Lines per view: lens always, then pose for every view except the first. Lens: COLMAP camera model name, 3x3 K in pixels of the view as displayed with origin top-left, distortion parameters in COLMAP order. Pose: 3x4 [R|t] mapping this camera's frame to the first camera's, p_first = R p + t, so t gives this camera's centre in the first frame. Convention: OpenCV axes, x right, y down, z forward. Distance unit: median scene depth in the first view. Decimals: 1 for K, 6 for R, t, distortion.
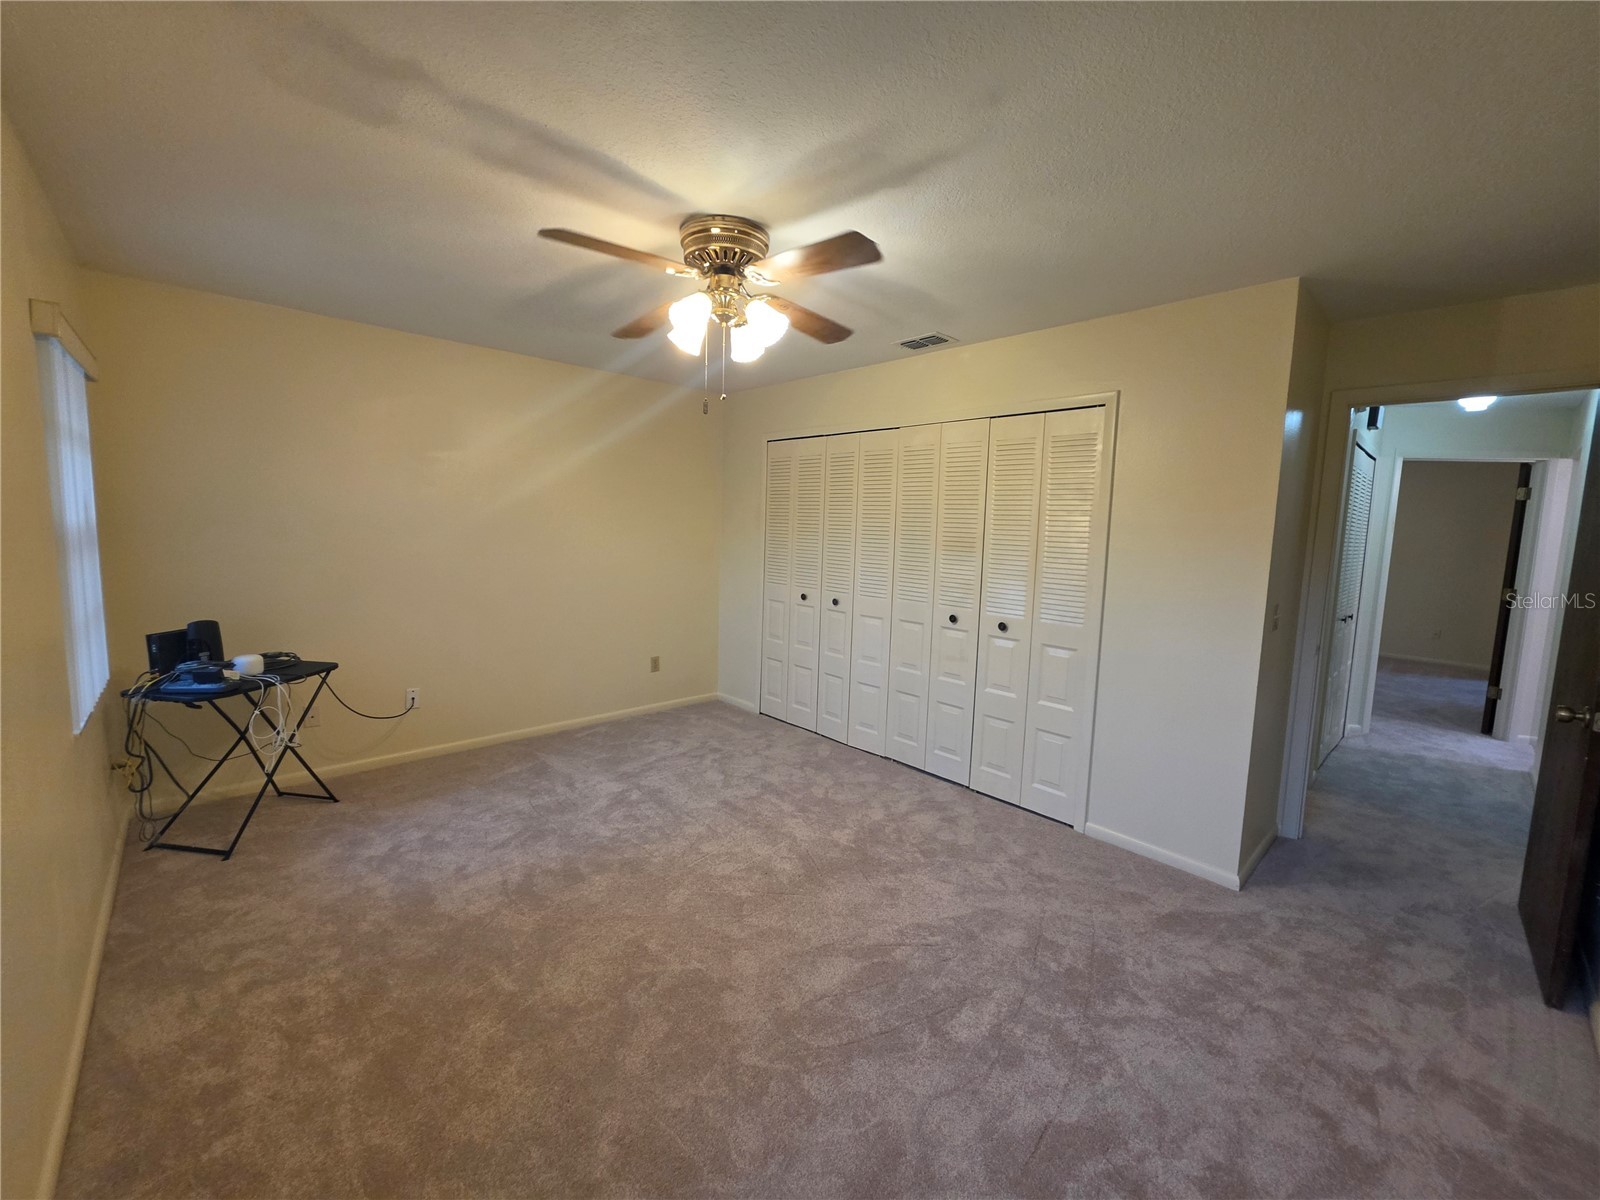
lens RADIAL K [[656.9, 0, 799.1], [0, 656.9, 588.7], [0, 0, 1]] dist [-0.000718, 0.000341]
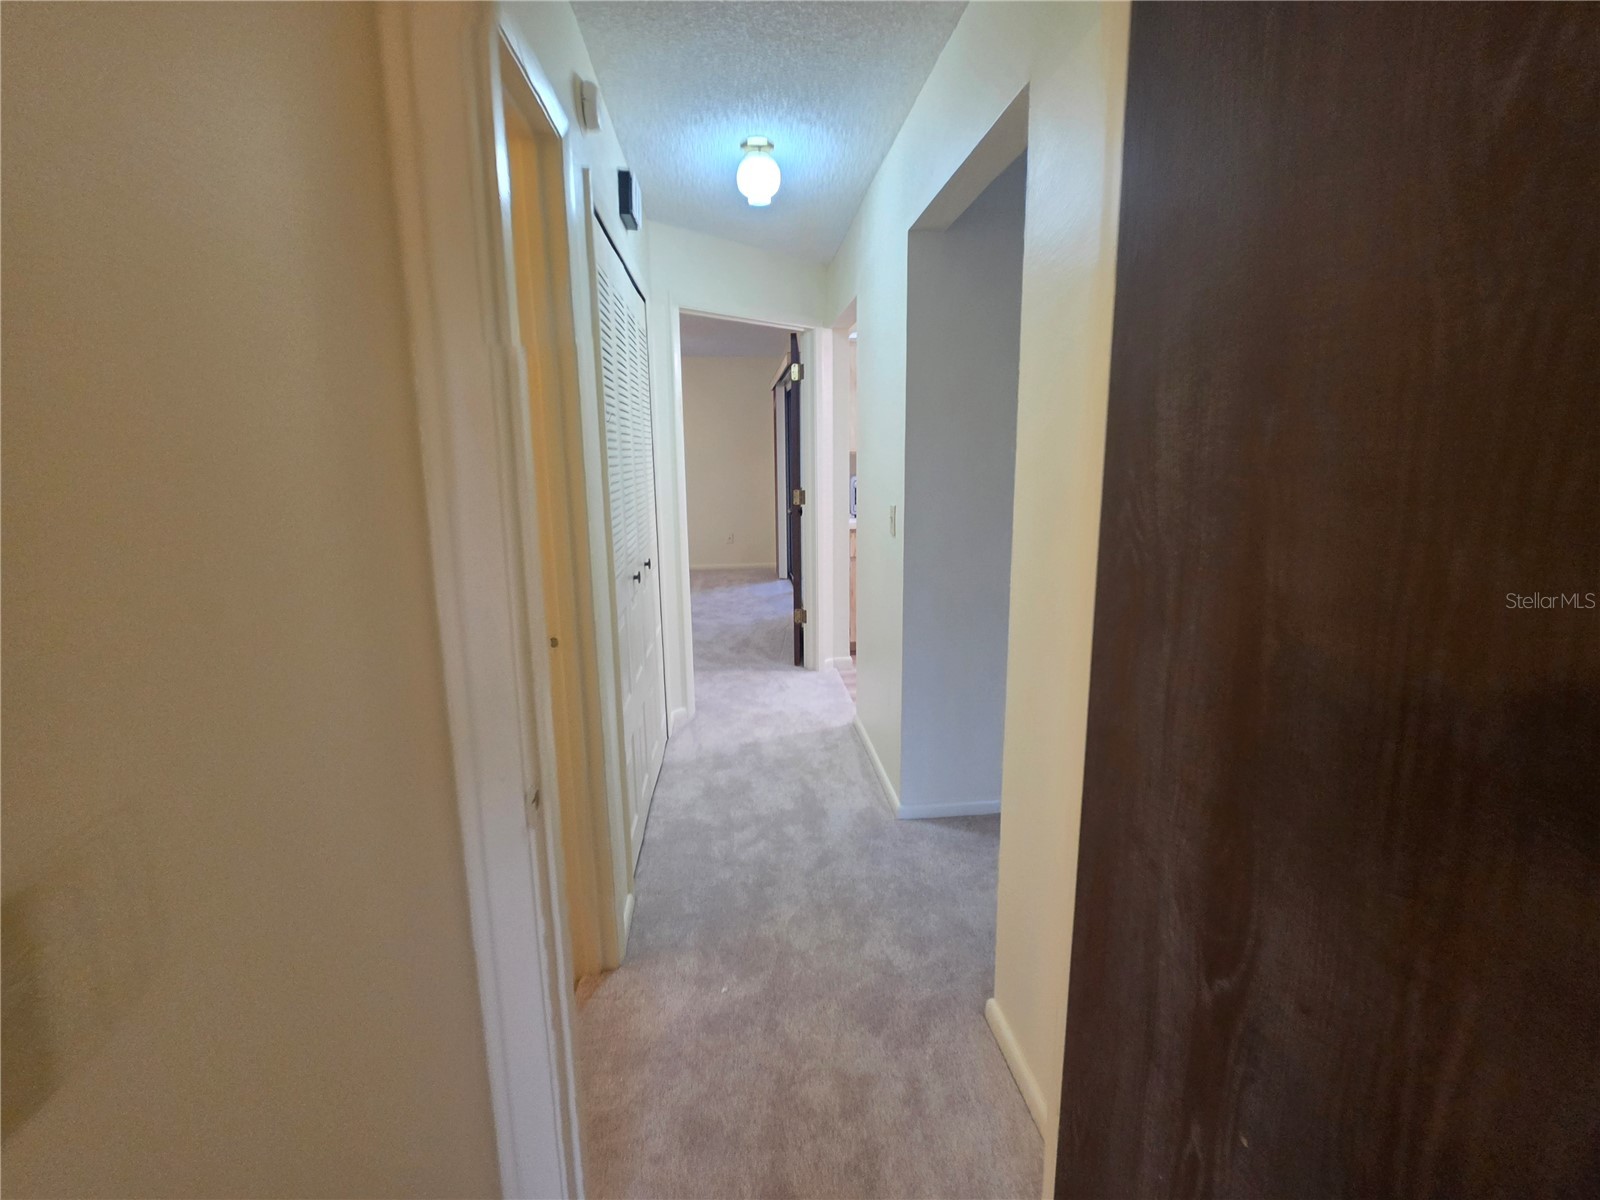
lens RADIAL K [[648.5, 0, 801.6], [0, 648.5, 574.9], [0, 0, 1]] dist [-0.000813, -0.000038]
pose [[0.611607, -0.186097, 0.768963, 0.451990], [0.107247, 0.982472, 0.152468, -0.019857], [-0.783859, -0.010782, 0.620846, 0.504997]]
